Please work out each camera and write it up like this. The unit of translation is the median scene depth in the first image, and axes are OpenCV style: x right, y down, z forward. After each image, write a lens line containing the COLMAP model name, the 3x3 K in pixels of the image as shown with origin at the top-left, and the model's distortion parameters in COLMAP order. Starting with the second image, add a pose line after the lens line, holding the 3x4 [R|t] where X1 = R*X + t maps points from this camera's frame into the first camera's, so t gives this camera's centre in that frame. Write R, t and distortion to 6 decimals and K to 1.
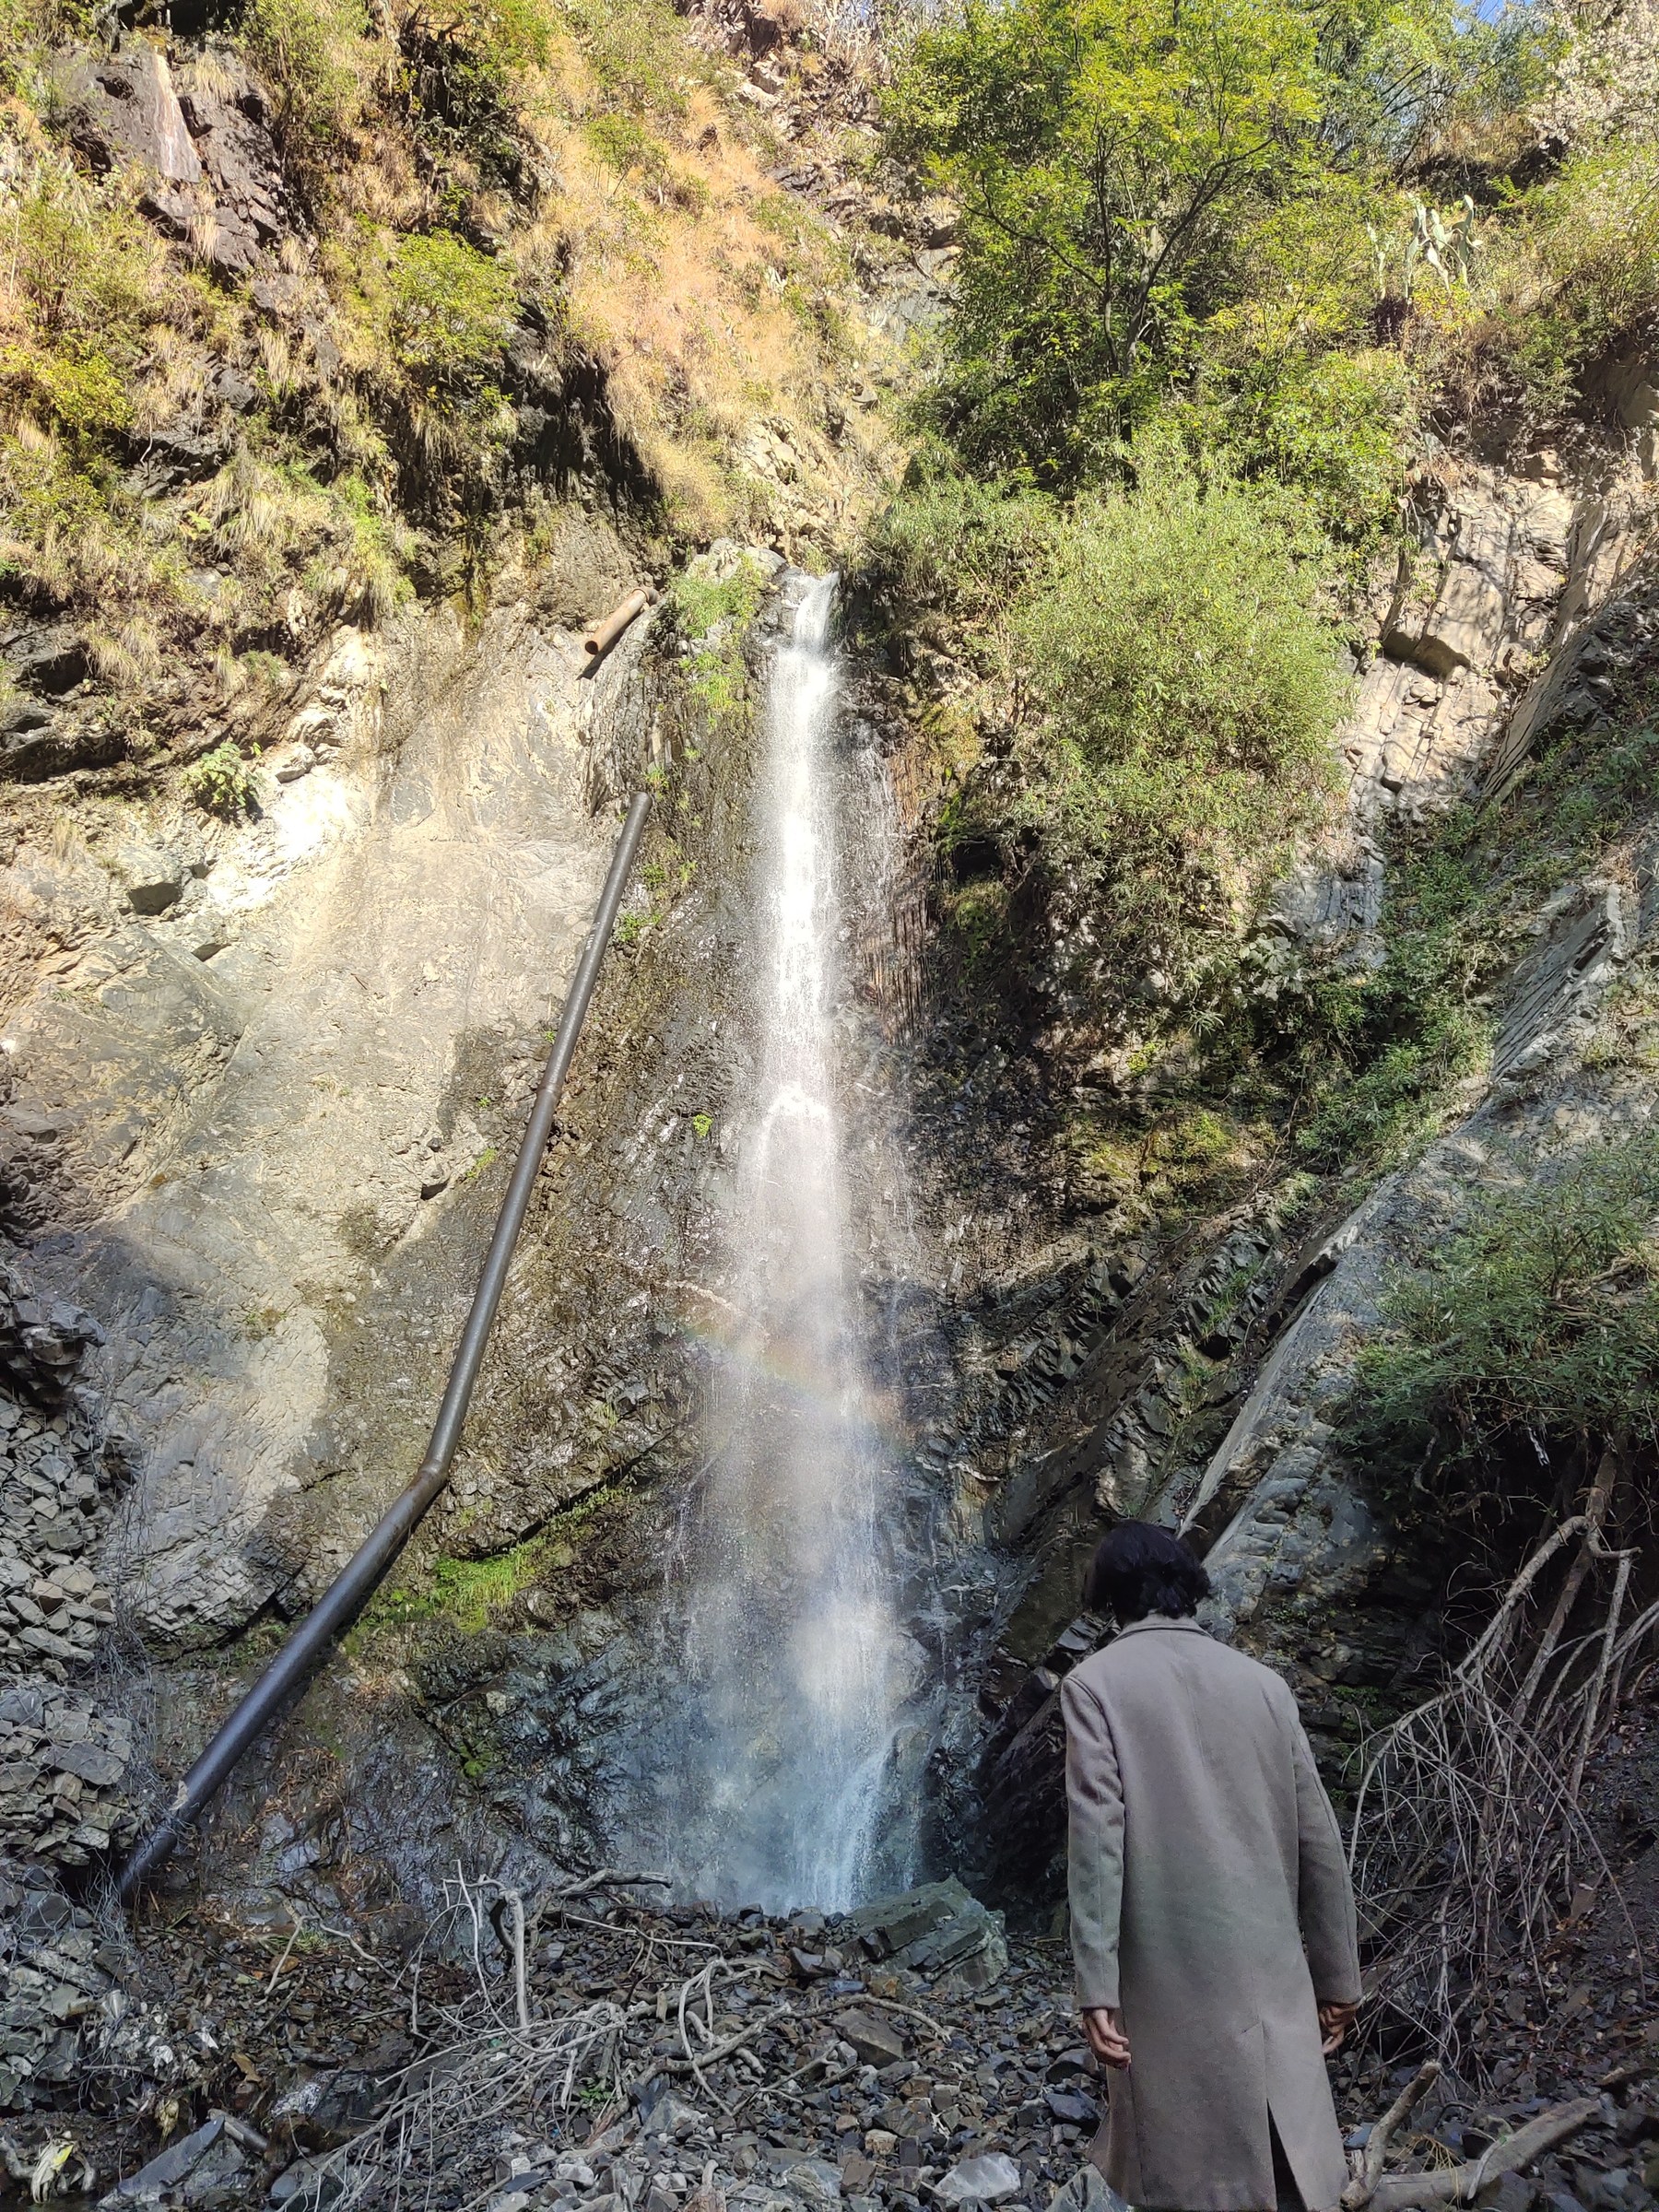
lens RADIAL K [[1691.2, 0, 811.3], [0, 1691.2, 1072.3], [0, 0, 1]] dist [0.057871, -0.064568]
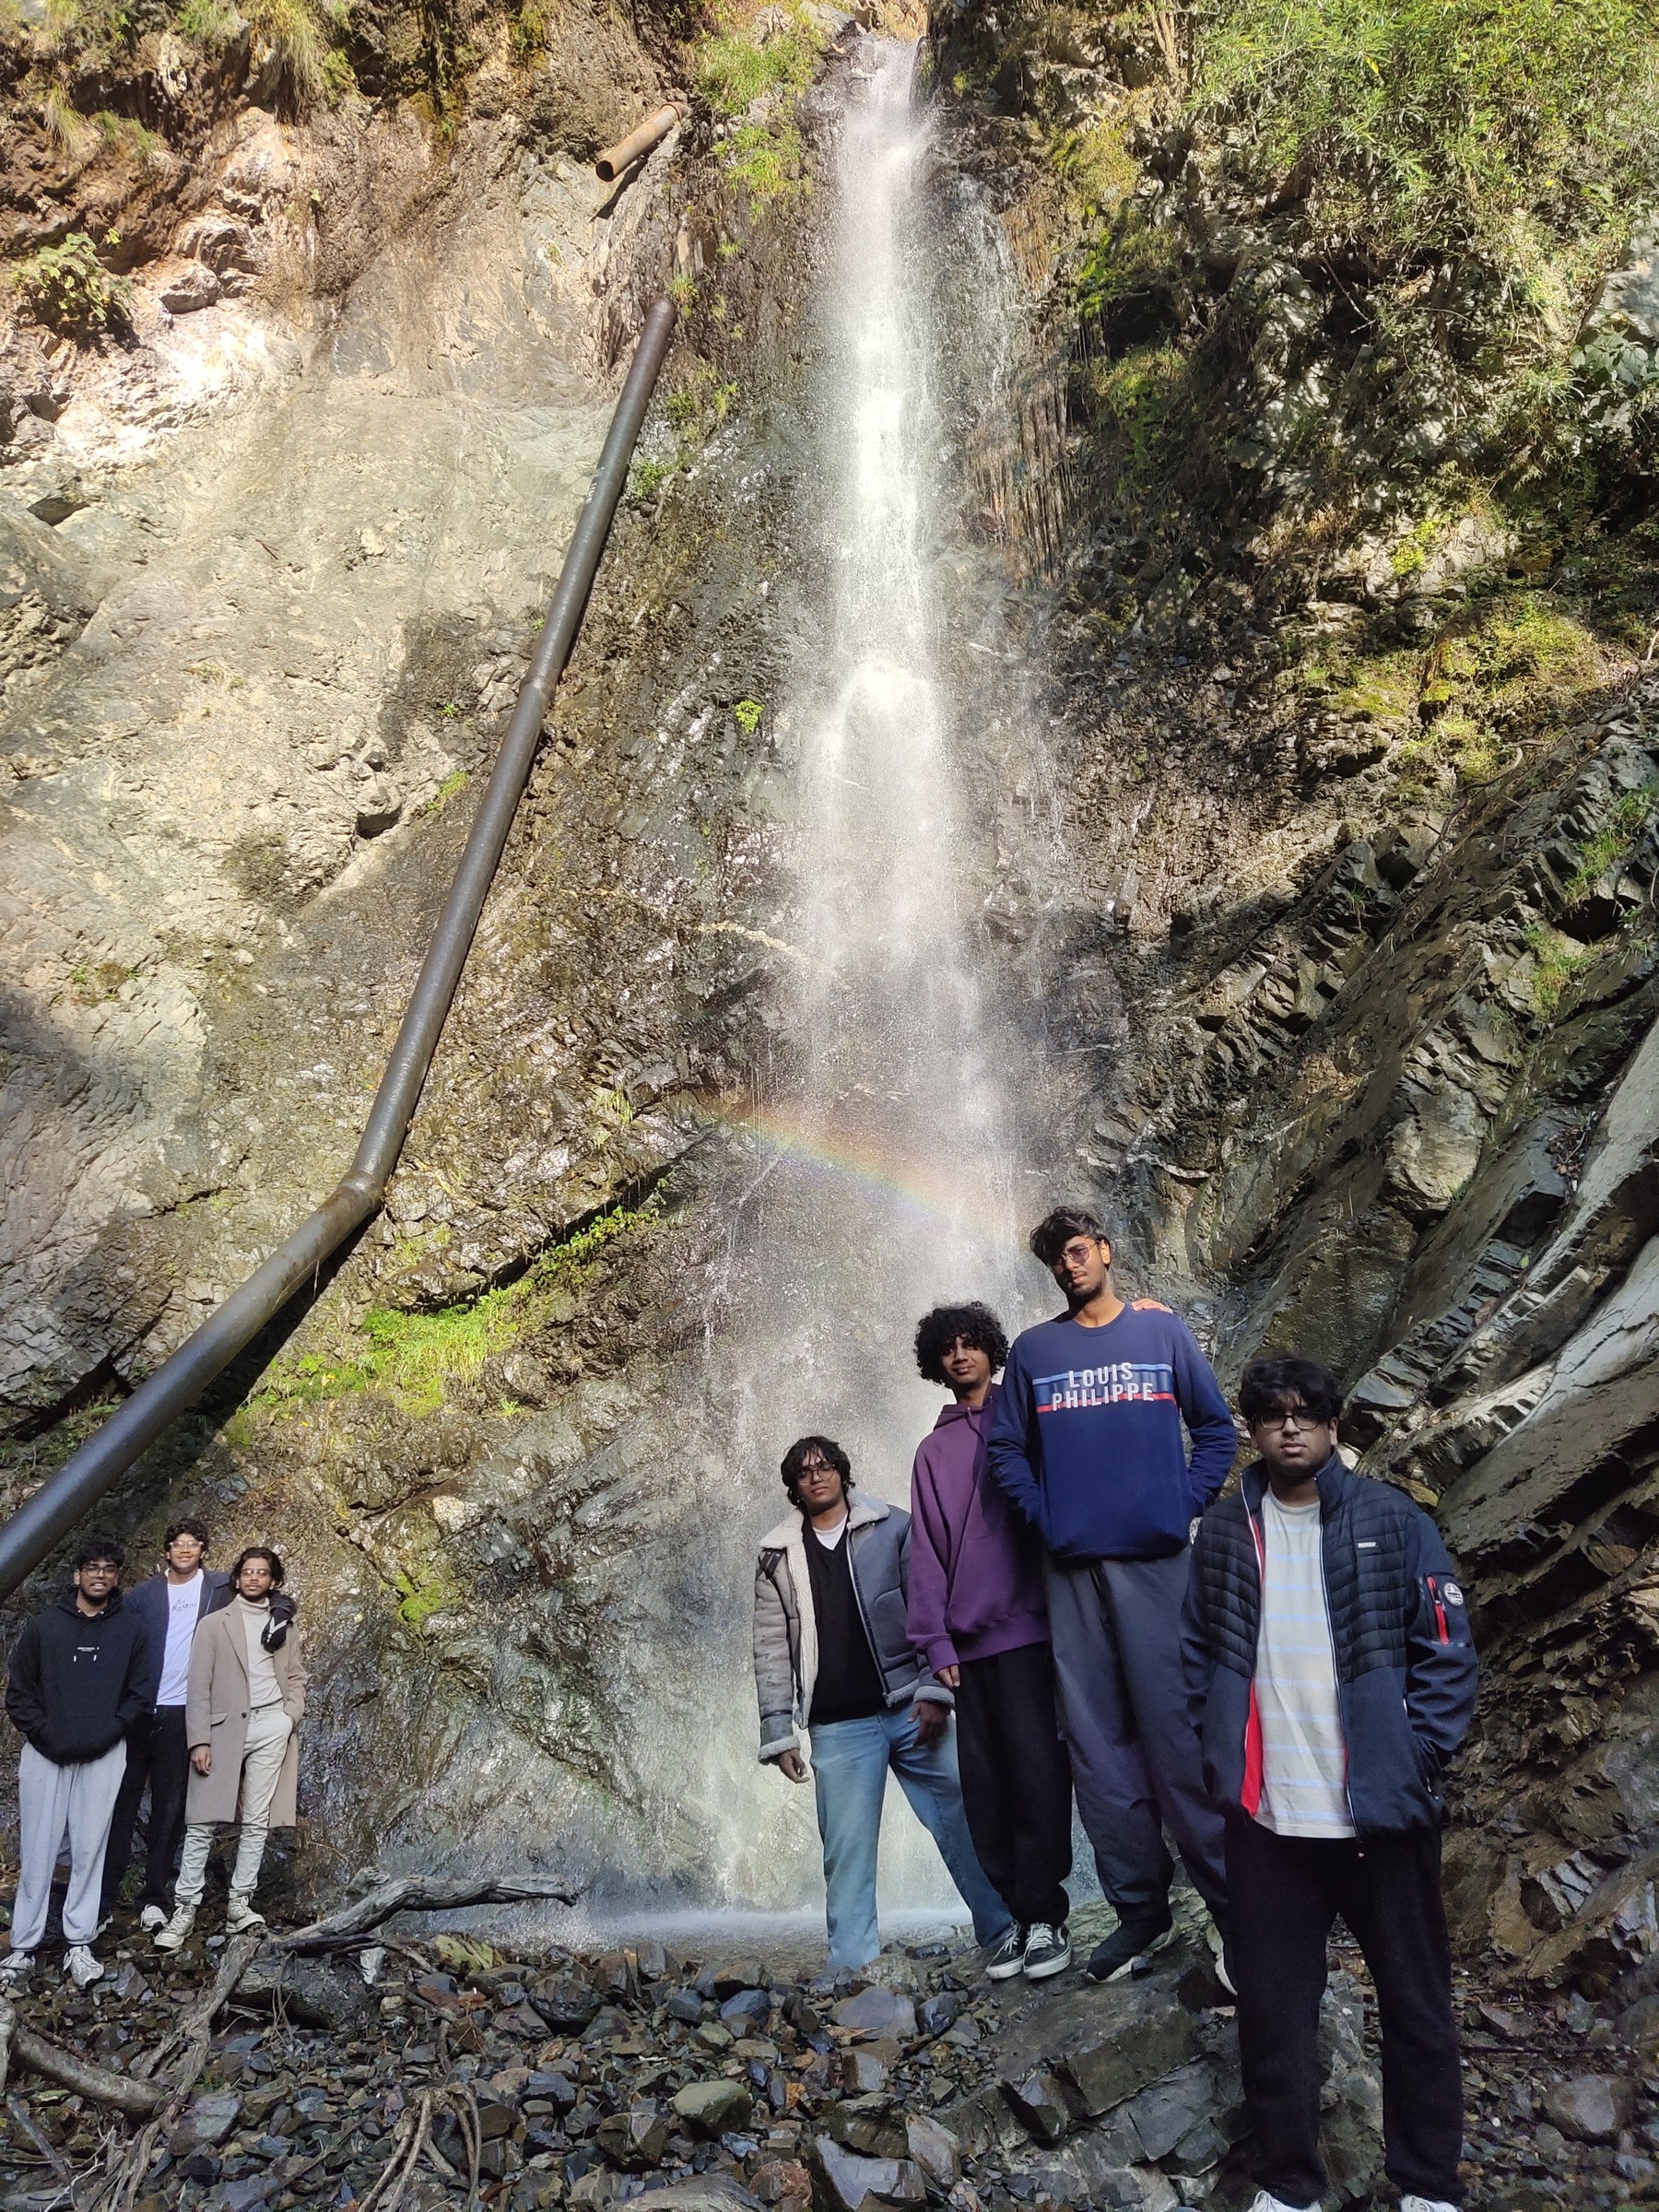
lens RADIAL K [[1691.2, 0, 788.7], [0, 1691.2, 1106.8], [0, 0, 1]] dist [0.057871, -0.064568]
pose [[0.994905, -0.036557, -0.093955, 0.011236], [0.047460, 0.992048, 0.116565, 0.111262], [0.088947, -0.120430, 0.988729, 0.294687]]
